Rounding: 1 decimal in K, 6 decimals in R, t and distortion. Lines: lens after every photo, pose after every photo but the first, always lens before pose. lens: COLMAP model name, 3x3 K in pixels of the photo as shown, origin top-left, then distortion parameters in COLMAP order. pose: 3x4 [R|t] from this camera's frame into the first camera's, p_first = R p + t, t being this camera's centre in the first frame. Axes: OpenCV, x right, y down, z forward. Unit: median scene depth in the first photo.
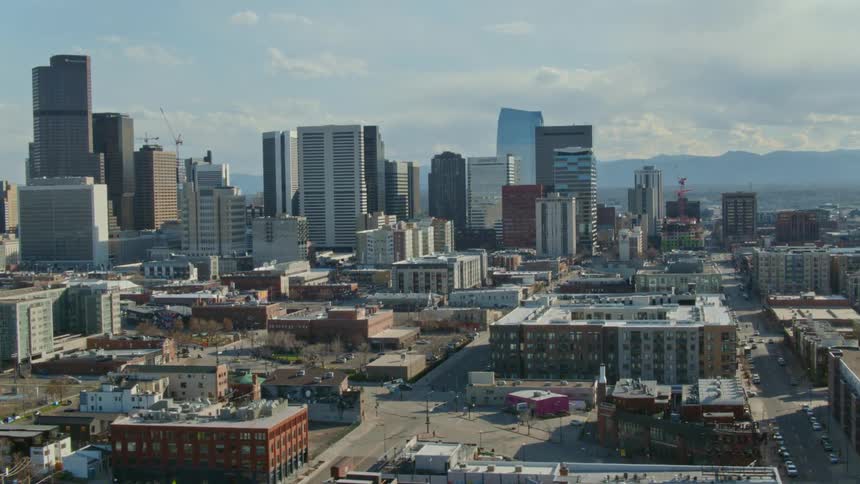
lens RADIAL K [[1207.6, 0, 428.6], [0, 1207.6, 242.4], [0, 0, 1]] dist [-0.081698, 0.000000]
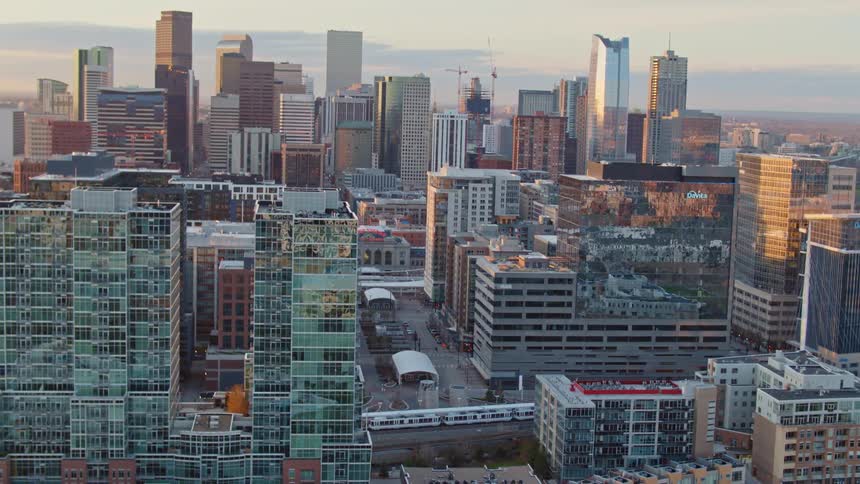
lens RADIAL K [[1217.4, 0, 436.6], [0, 1217.4, 245.5], [0, 0, 1]] dist [-0.072640, 0.000000]
pose [[0.334135, 0.133686, -0.932996, 1.199147], [-0.074362, 0.990543, 0.115301, -0.084753], [0.939587, 0.030854, 0.340916, 0.925446]]
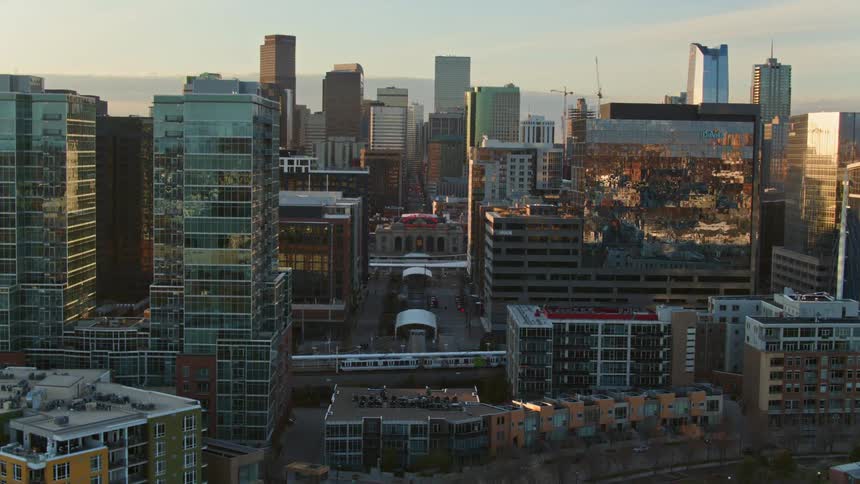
lens RADIAL K [[1217.4, 0, 434.8], [0, 1217.4, 240.3], [0, 0, 1]] dist [-0.072640, 0.000000]
pose [[0.226477, 0.093131, -0.969554, 1.195449], [-0.060095, 0.994858, 0.081525, -0.055967], [0.972161, 0.039802, 0.230909, 0.972280]]
